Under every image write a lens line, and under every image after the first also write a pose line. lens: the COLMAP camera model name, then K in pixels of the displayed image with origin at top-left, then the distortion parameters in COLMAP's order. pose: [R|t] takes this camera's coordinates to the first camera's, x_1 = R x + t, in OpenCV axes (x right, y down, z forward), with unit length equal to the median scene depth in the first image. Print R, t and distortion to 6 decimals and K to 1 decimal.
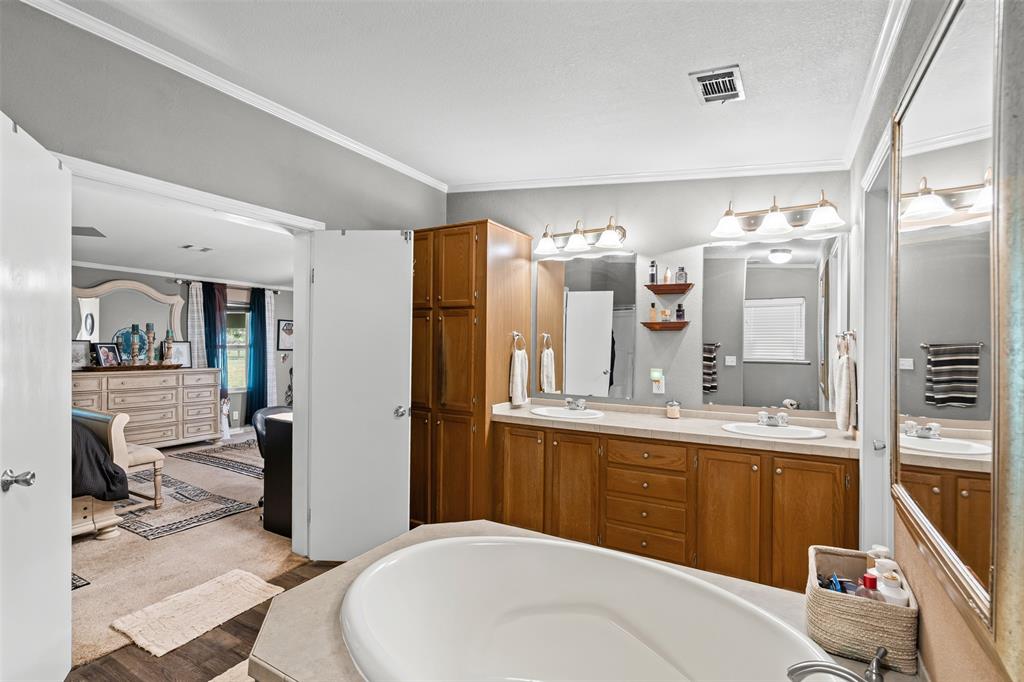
lens RADIAL K [[473.9, 0, 505.5], [0, 473.9, 346.3], [0, 0, 1]] dist [-0.006322, 0.002507]
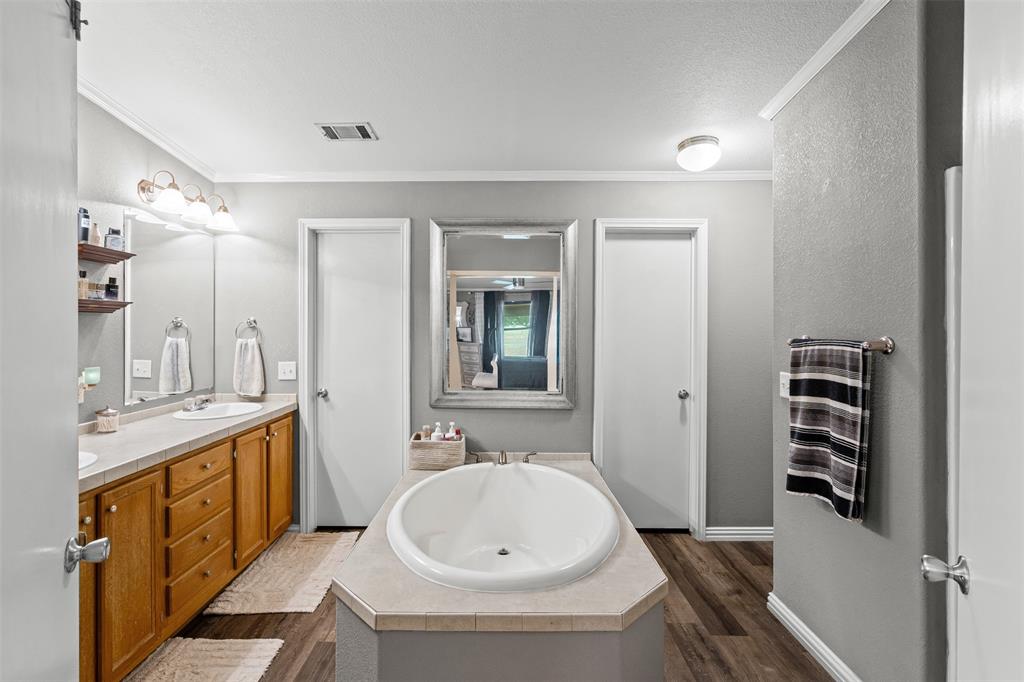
lens RADIAL K [[473.9, 0, 512.2], [0, 473.9, 332.4], [0, 0, 1]] dist [-0.006322, 0.002507]
pose [[-0.497477, -0.014889, 0.867349, -0.584856], [-0.002036, 0.999870, 0.015996, -0.016063], [-0.867475, 0.006192, -0.497443, 0.815631]]
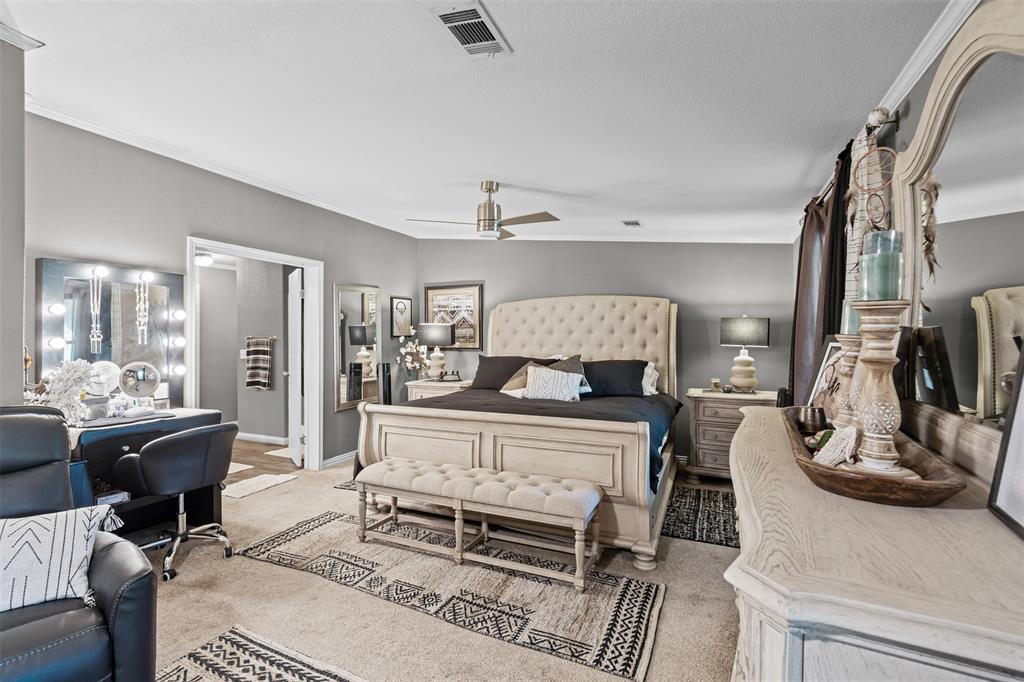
lens RADIAL K [[473.9, 0, 514.8], [0, 473.9, 343.1], [0, 0, 1]] dist [-0.006322, 0.002507]
pose [[-0.993508, -0.007691, -0.113506, -1.069380], [-0.008494, 0.999942, 0.006593, 0.002447], [0.113449, 0.007514, -0.993515, 2.167501]]
